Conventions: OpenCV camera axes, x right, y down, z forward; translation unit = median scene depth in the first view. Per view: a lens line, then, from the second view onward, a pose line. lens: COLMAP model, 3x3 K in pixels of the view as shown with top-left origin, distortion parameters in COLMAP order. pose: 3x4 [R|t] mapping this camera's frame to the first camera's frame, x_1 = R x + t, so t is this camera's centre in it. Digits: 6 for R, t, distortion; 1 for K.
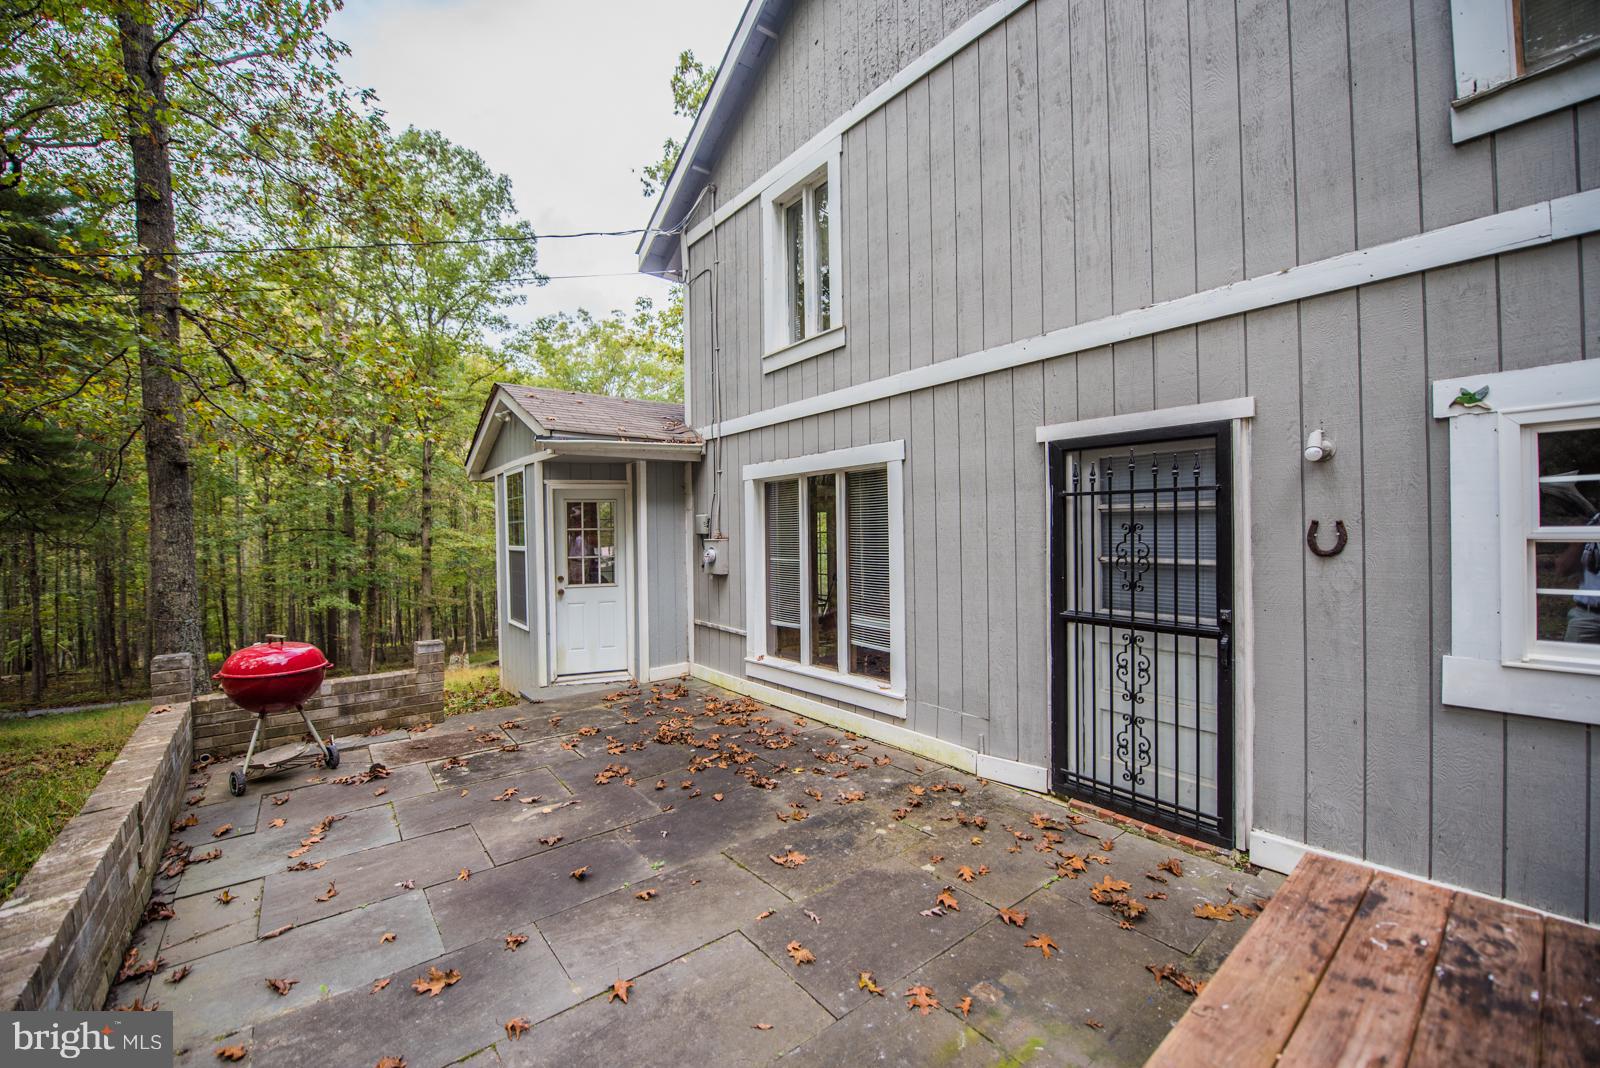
lens RADIAL K [[623.1, 0, 782.9], [0, 623.1, 523.6], [0, 0, 1]] dist [0.004021, -0.000870]
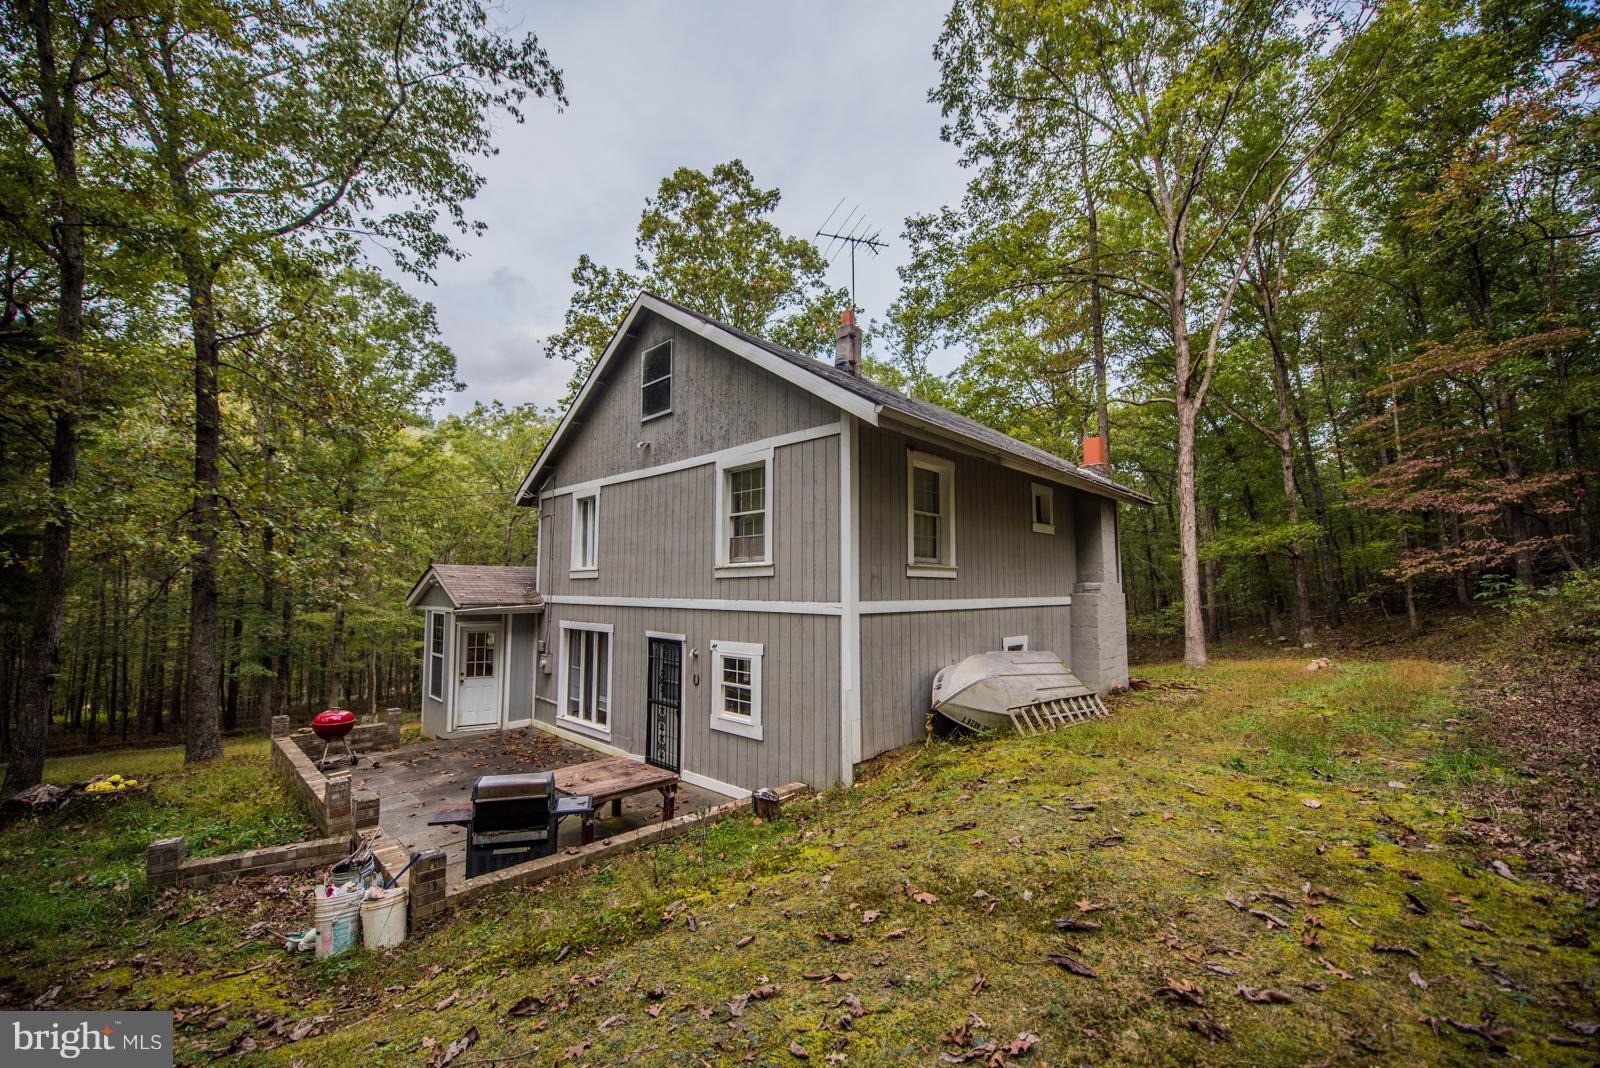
lens RADIAL K [[623.1, 0, 779.0], [0, 623.1, 536.2], [0, 0, 1]] dist [0.004021, -0.000870]
pose [[0.992246, 0.030038, 0.120609, 0.434865], [-0.021588, 0.997260, -0.070762, -0.263267], [-0.122404, 0.067609, 0.990175, -1.243954]]
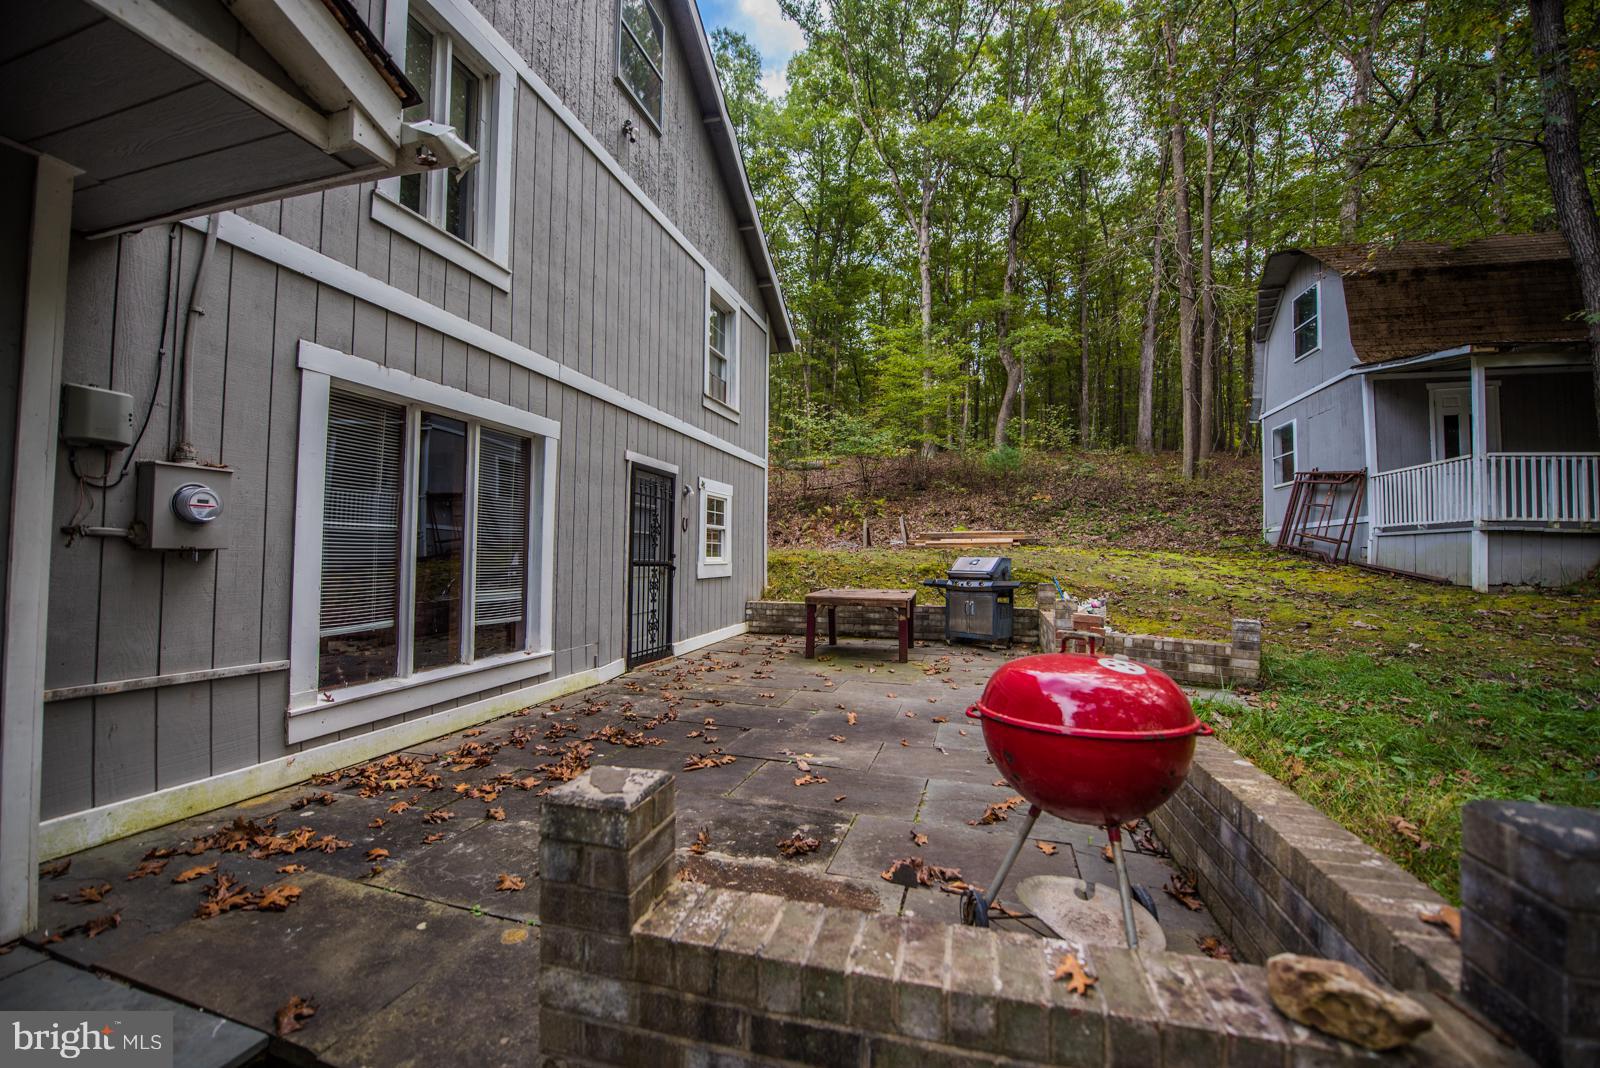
lens RADIAL K [[623.1, 0, 788.5], [0, 623.1, 523.0], [0, 0, 1]] dist [0.004021, -0.000870]
pose [[-0.567782, 0.053964, 0.821408, -0.796024], [-0.012262, 0.997184, -0.073988, 0.104276], [-0.823088, -0.052082, -0.565521, 1.063793]]
